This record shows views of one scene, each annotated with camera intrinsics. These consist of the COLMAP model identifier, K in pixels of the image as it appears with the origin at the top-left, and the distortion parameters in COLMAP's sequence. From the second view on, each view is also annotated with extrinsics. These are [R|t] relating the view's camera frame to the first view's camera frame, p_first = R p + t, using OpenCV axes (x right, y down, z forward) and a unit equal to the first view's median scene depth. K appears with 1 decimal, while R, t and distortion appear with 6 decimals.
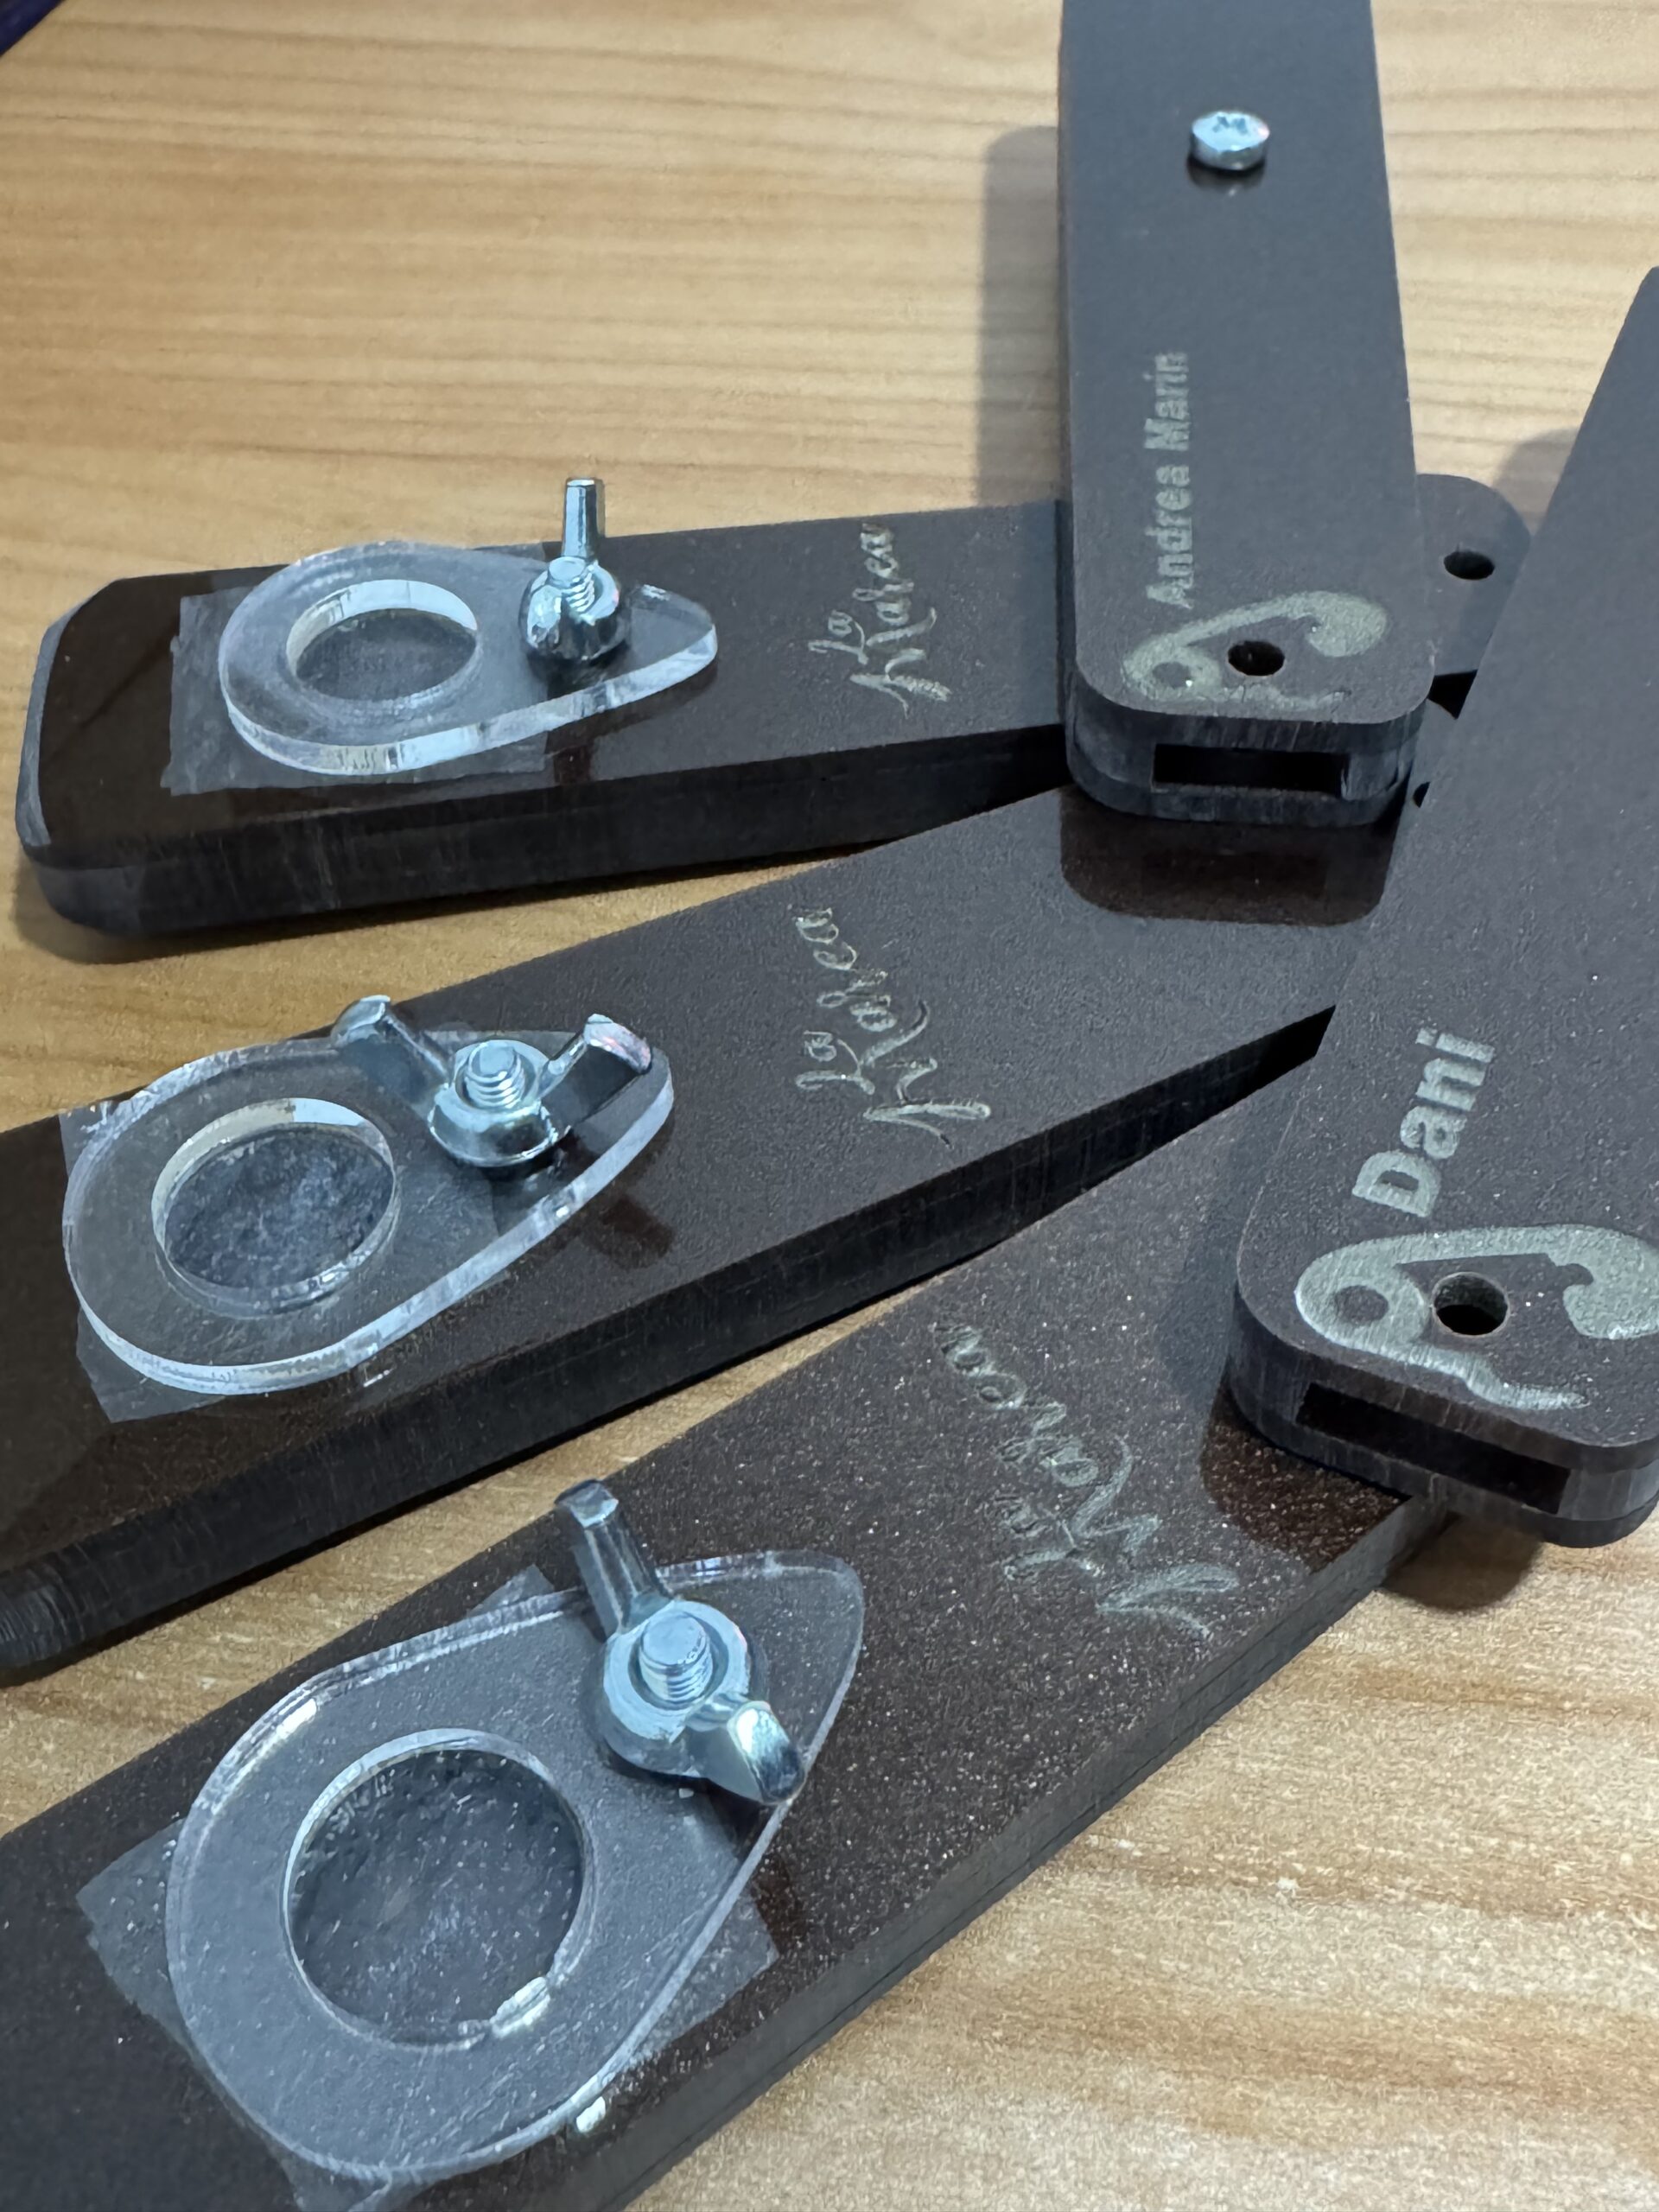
lens RADIAL K [[2247.1, 0, 880.5], [0, 2247.1, 1105.7], [0, 0, 1]] dist [0.011406, -0.004213]
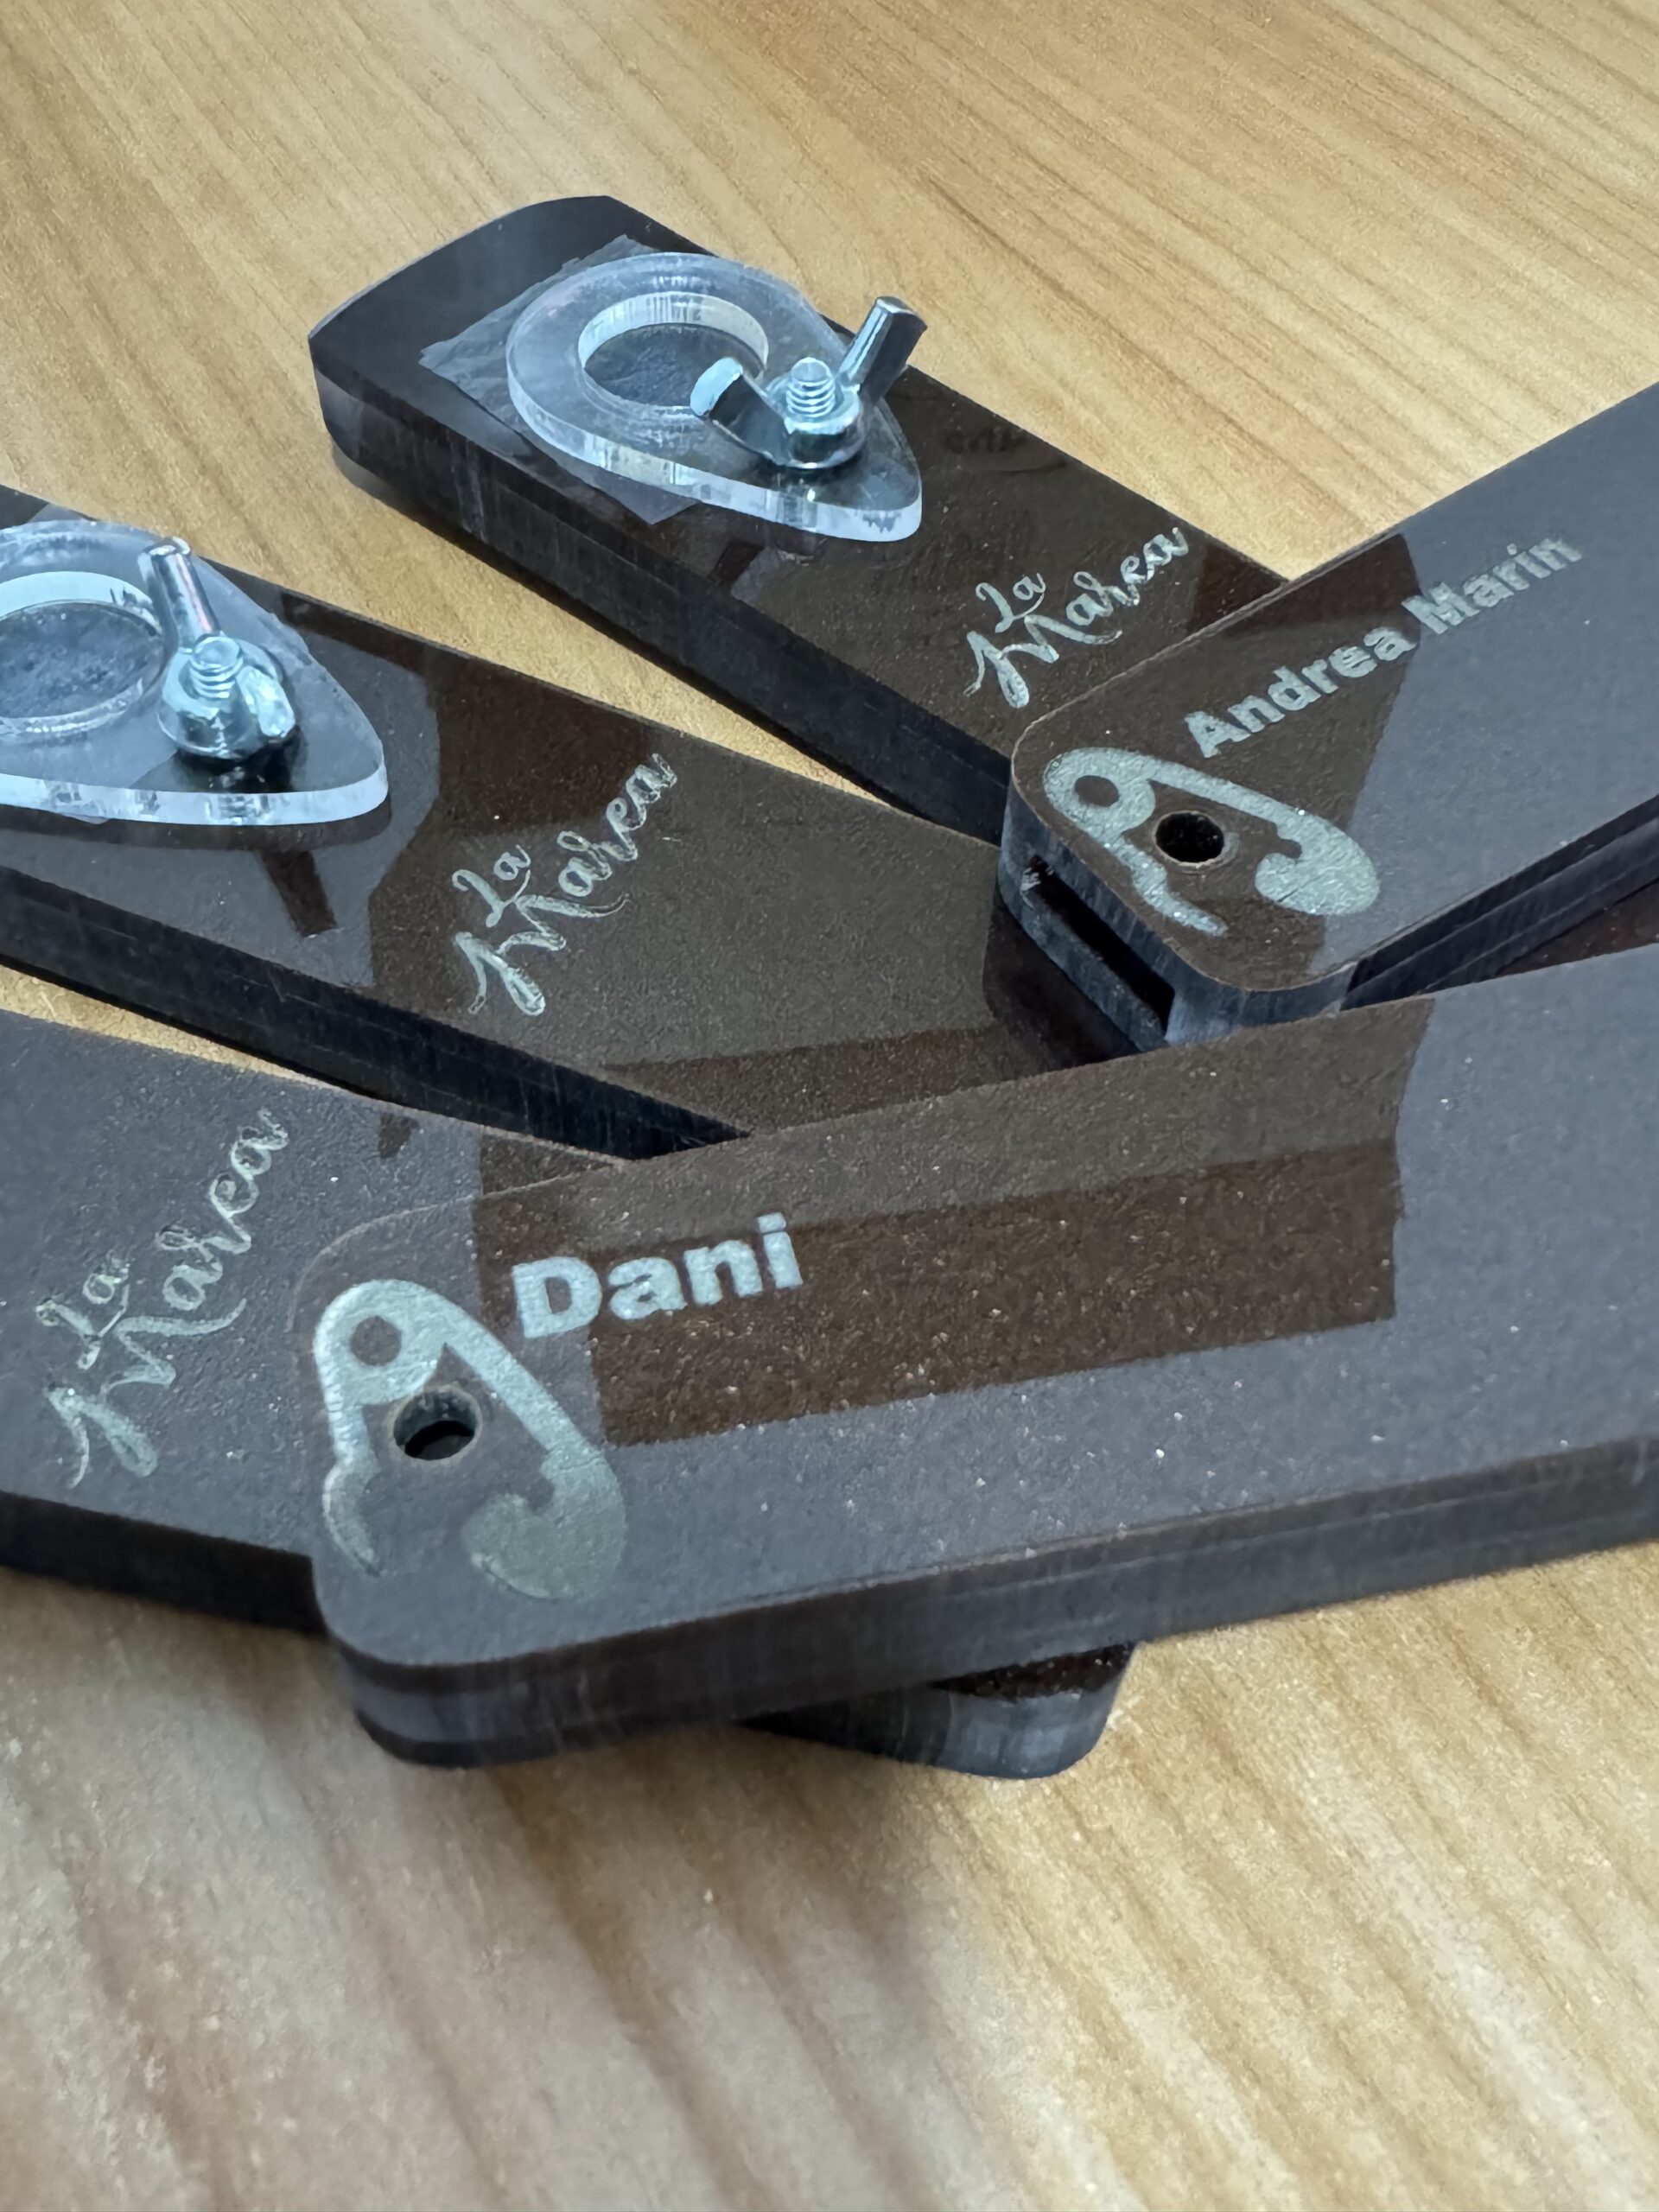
lens RADIAL K [[2247.1, 0, 880.5], [0, 2247.1, 1105.7], [0, 0, 1]] dist [0.011406, -0.004213]
pose [[0.621898, 0.625450, -0.471226, 0.617189], [-0.609705, 0.764345, 0.209847, -0.257250], [0.491428, 0.156806, 0.856686, 0.285038]]
